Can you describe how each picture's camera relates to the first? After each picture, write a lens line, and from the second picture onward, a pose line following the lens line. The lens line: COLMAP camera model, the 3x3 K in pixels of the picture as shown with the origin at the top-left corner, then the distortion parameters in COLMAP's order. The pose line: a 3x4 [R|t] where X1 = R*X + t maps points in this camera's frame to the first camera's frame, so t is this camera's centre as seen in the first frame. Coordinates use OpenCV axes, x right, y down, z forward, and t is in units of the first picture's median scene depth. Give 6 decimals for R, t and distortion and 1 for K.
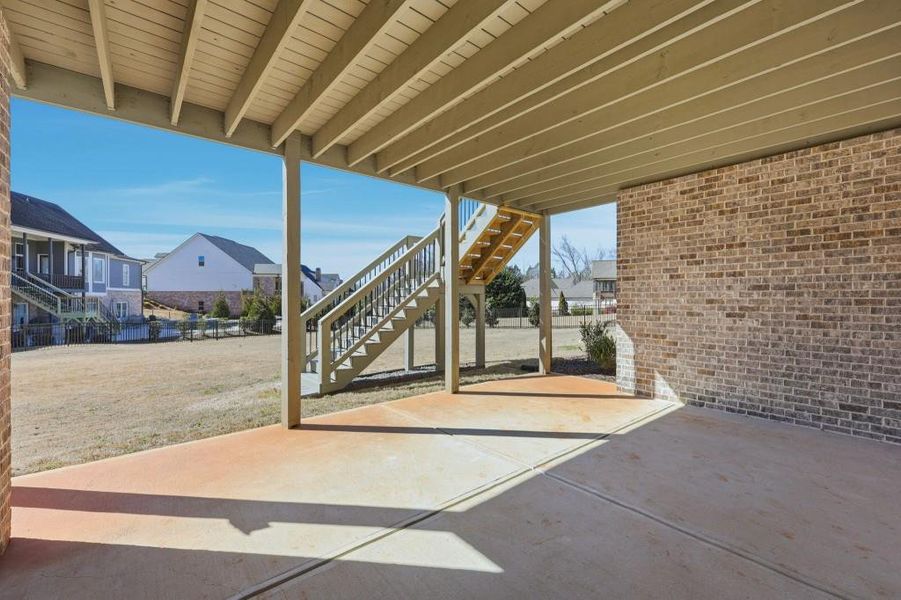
lens RADIAL K [[379.6, 0, 449.2], [0, 379.6, 300.9], [0, 0, 1]] dist [0.001279, 0.000343]
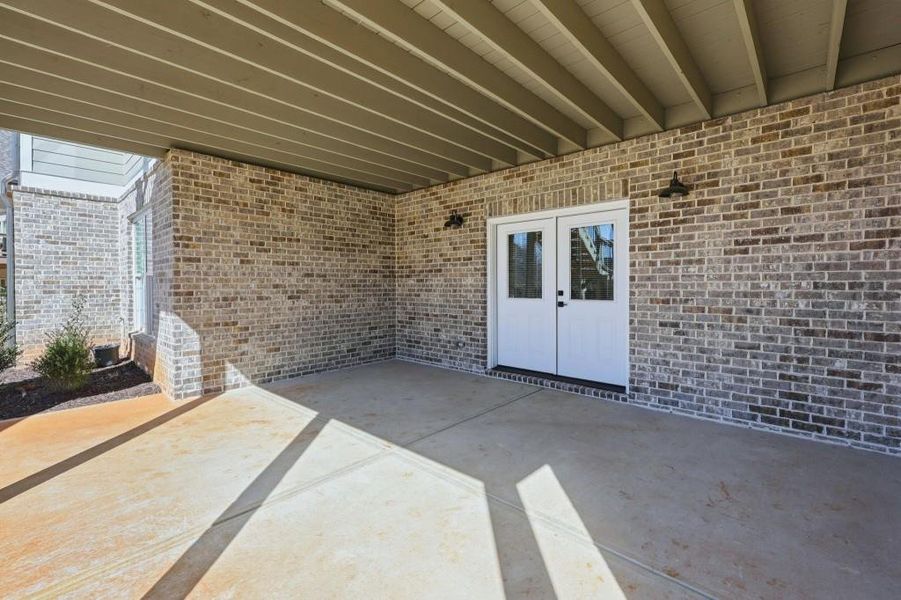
lens RADIAL K [[391.8, 0, 453.5], [0, 391.8, 289.7], [0, 0, 1]] dist [0.000176, -0.000152]
pose [[-0.139553, -0.012069, 0.990141, -0.533993], [0.009964, 0.999858, 0.013592, 0.001263], [-0.990164, 0.011762, -0.139413, 0.634605]]
